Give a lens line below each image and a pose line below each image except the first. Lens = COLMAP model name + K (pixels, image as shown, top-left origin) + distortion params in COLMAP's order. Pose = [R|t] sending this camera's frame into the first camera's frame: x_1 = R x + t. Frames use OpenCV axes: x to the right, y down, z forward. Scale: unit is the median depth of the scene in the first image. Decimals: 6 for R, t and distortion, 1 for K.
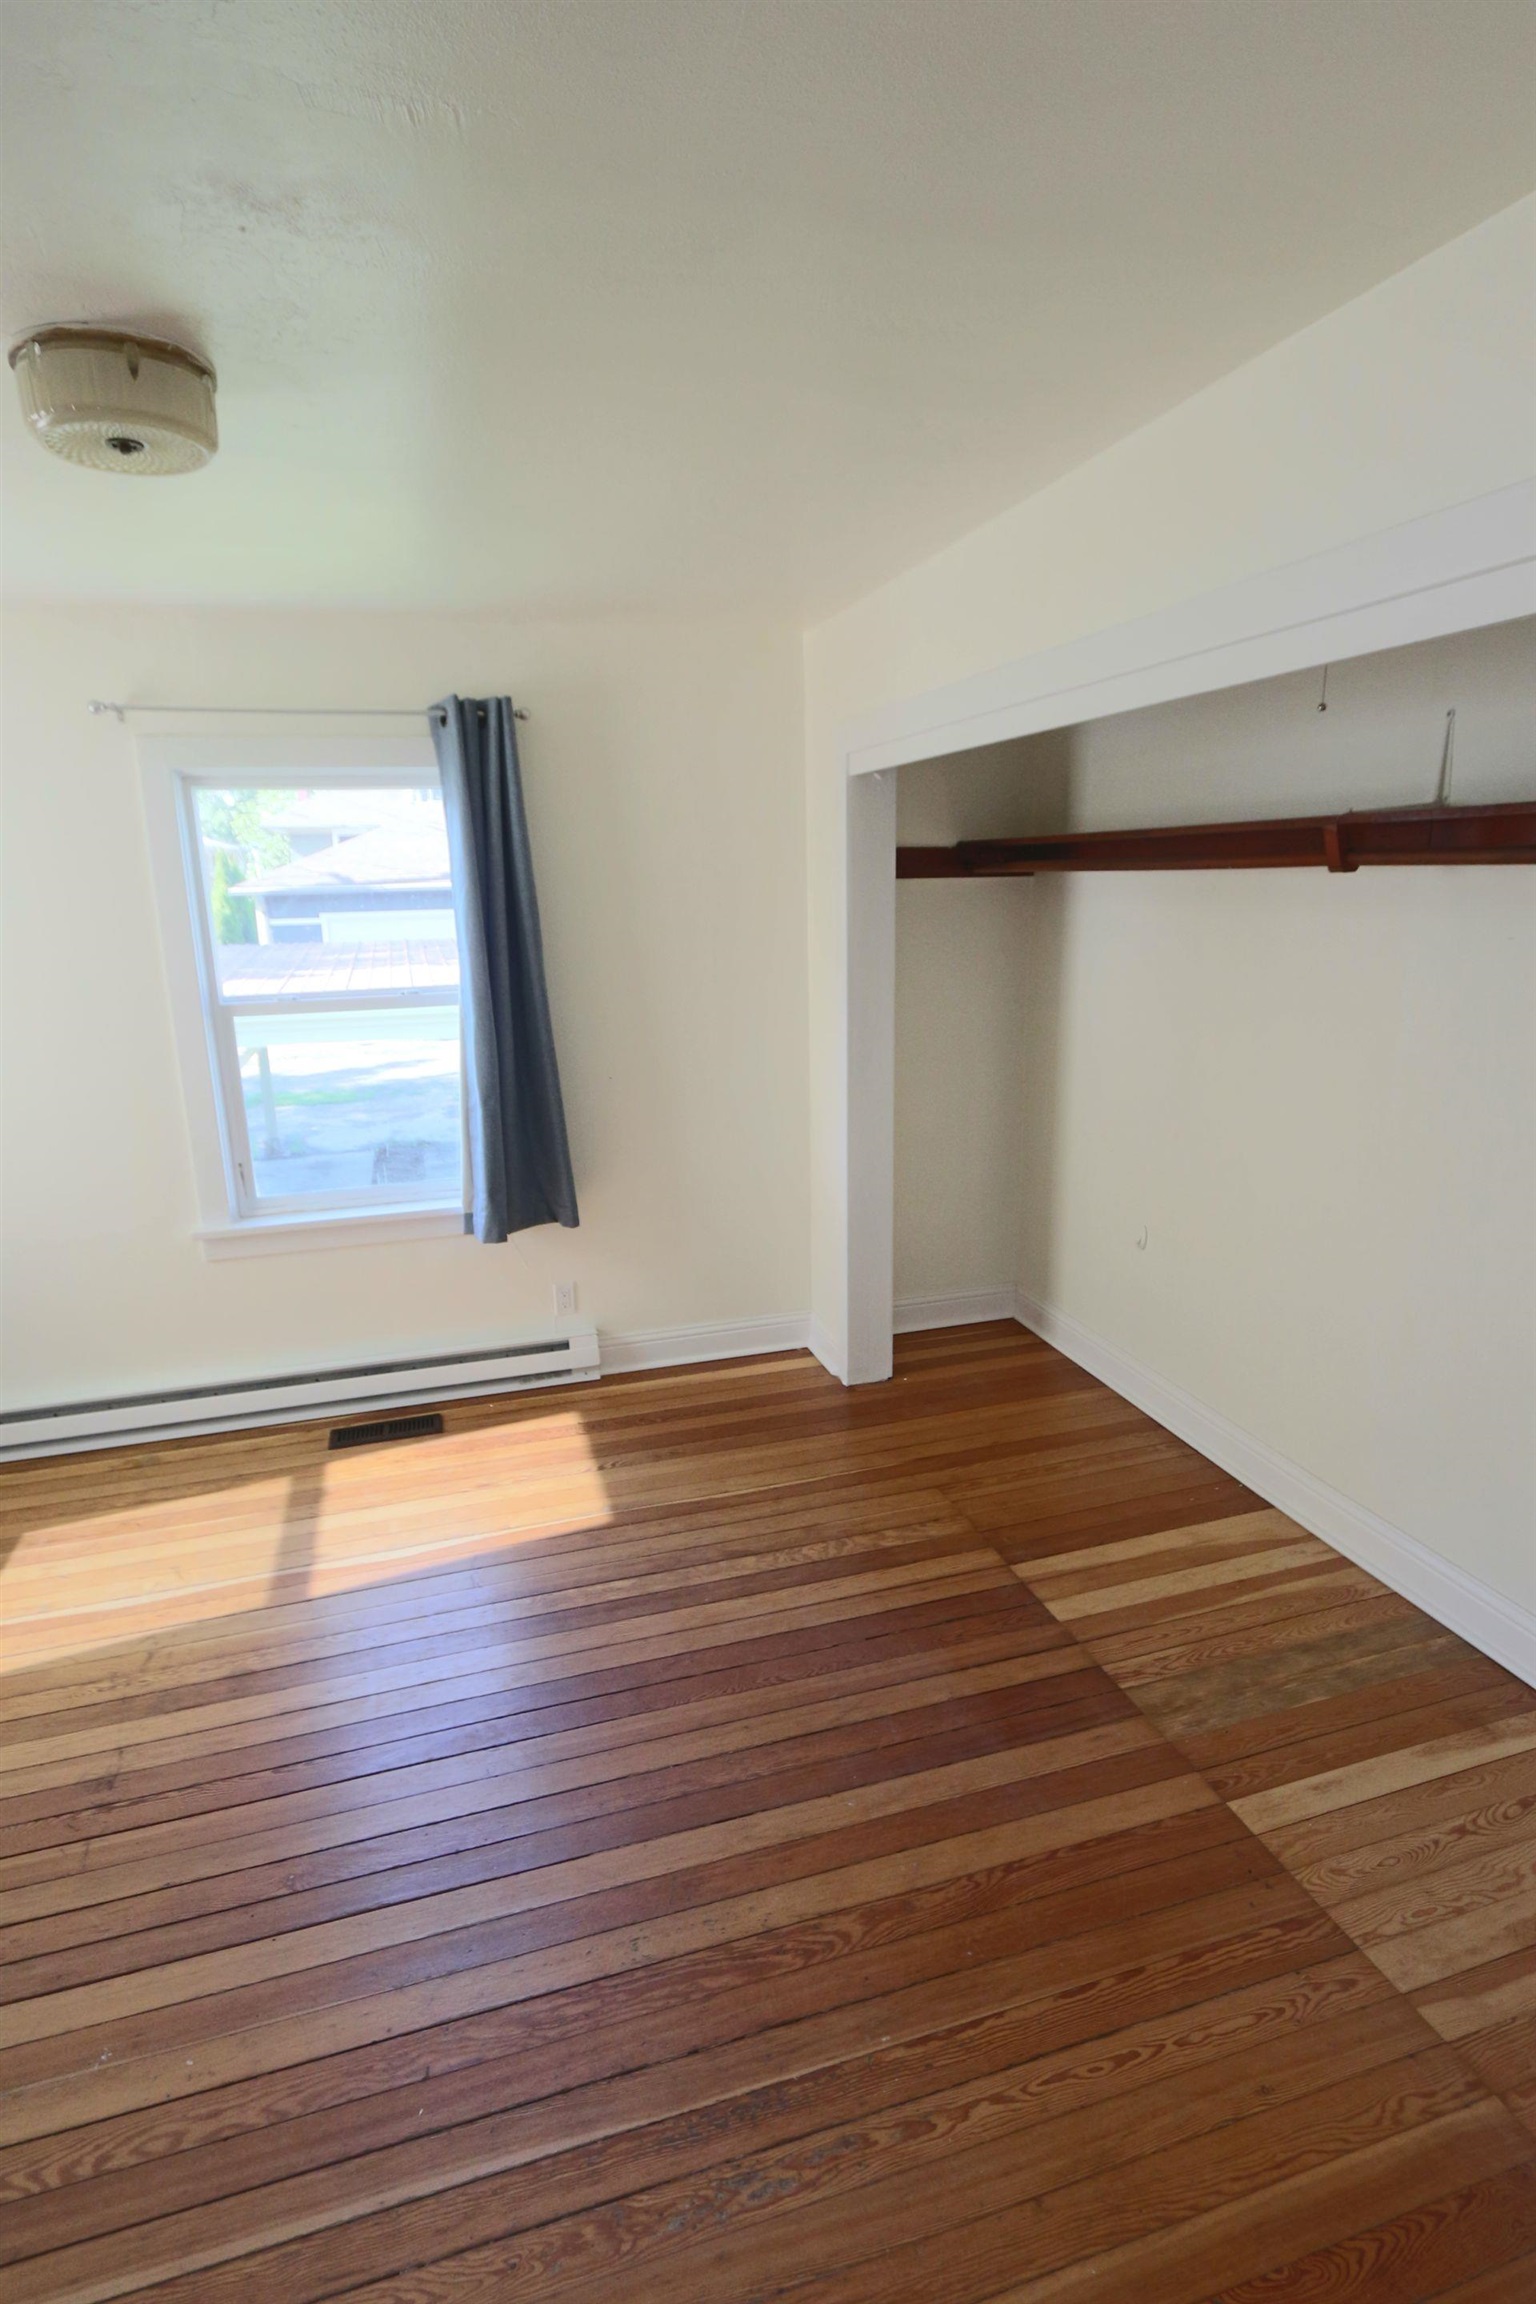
lens RADIAL K [[1199.1, 0, 752.2], [0, 1199.1, 1185.5], [0, 0, 1]] dist [-0.013690, 0.010348]
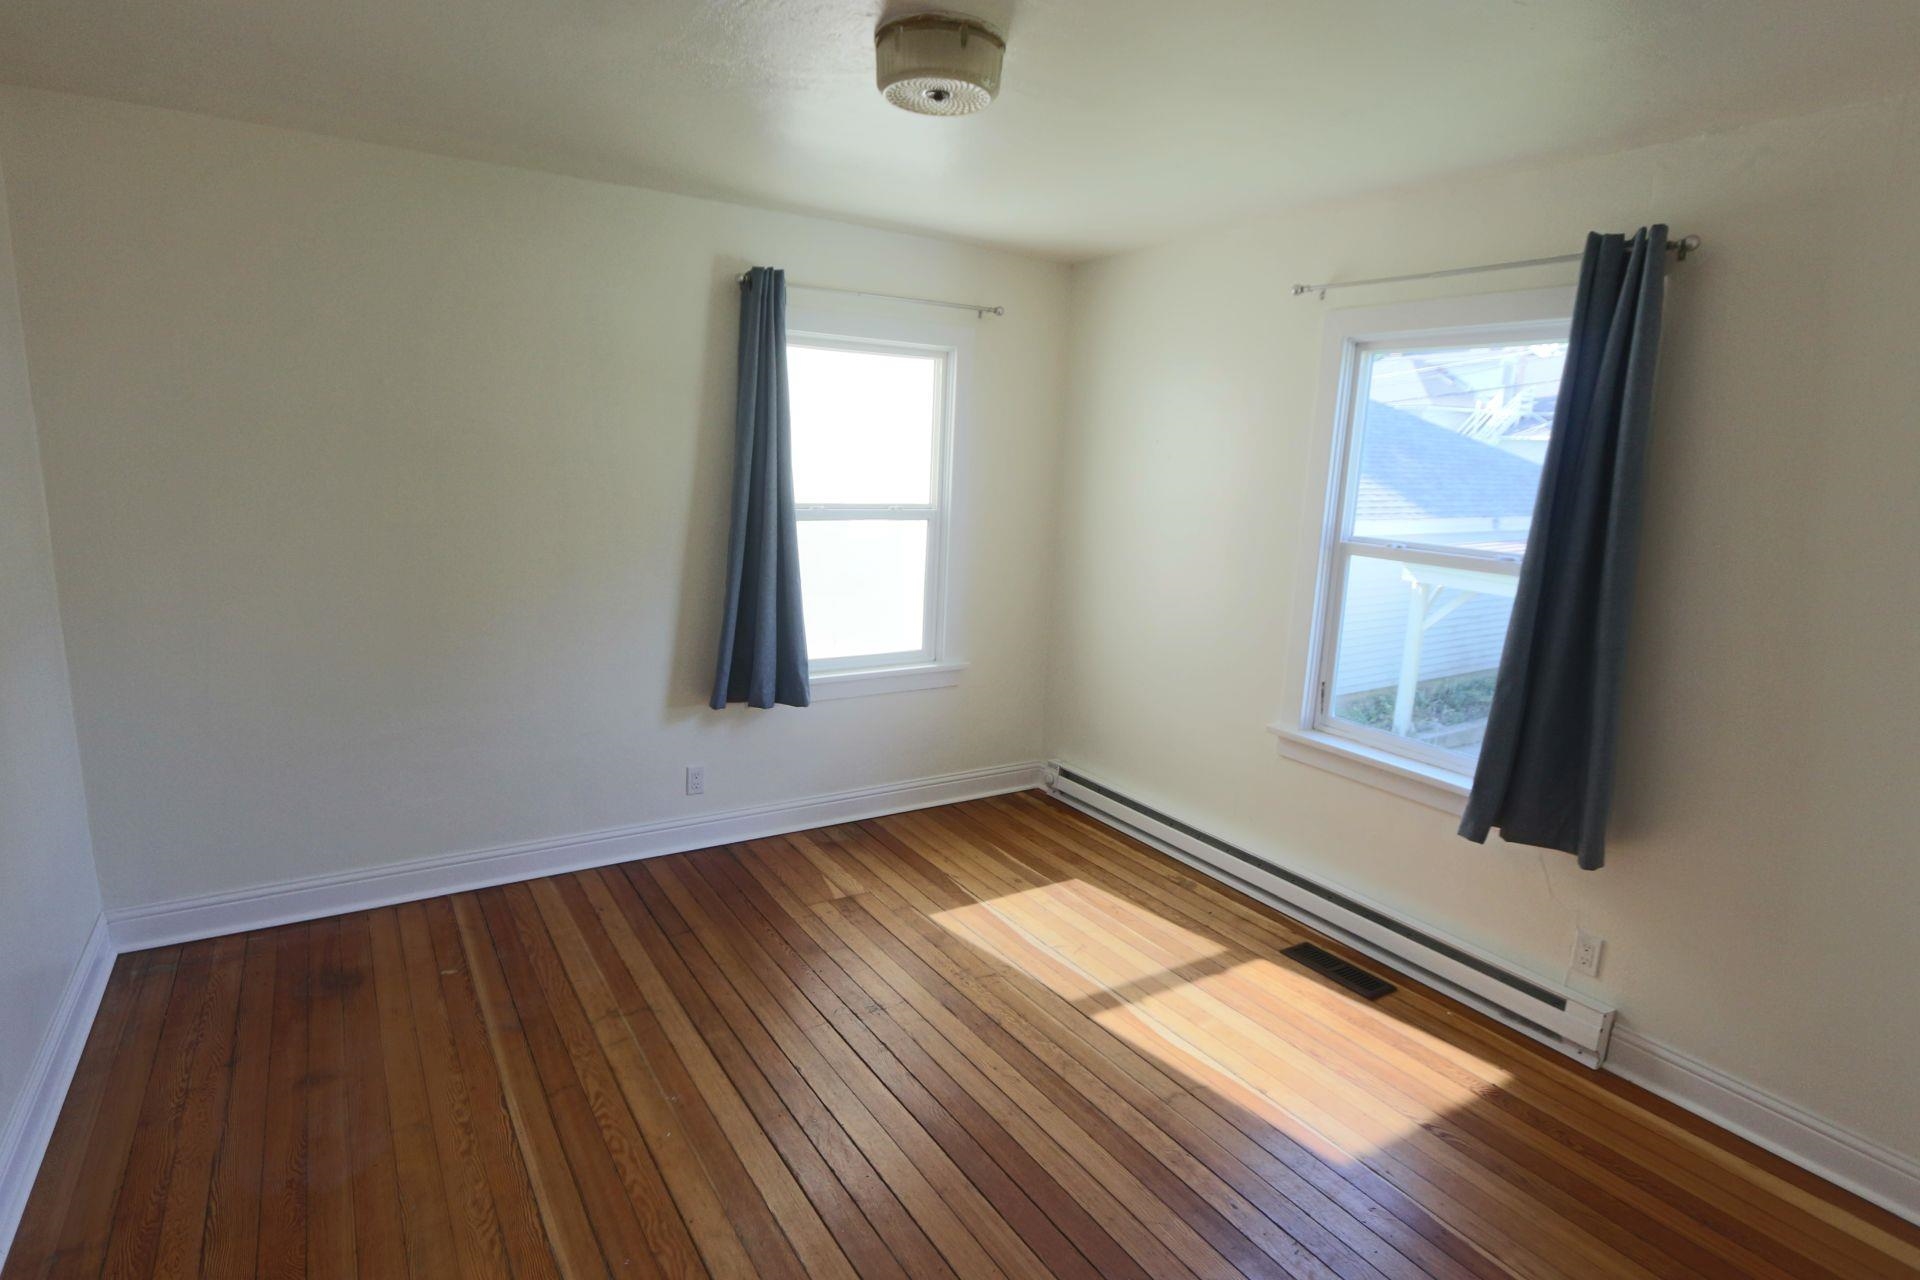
lens RADIAL K [[999.2, 0, 946.5], [0, 999.2, 643.4], [0, 0, 1]] dist [-0.013690, 0.010348]
pose [[0.270328, 0.223832, -0.936388, 0.364775], [-0.288895, 0.946639, 0.142881, -0.089393], [0.918402, 0.231893, 0.320567, 0.387817]]
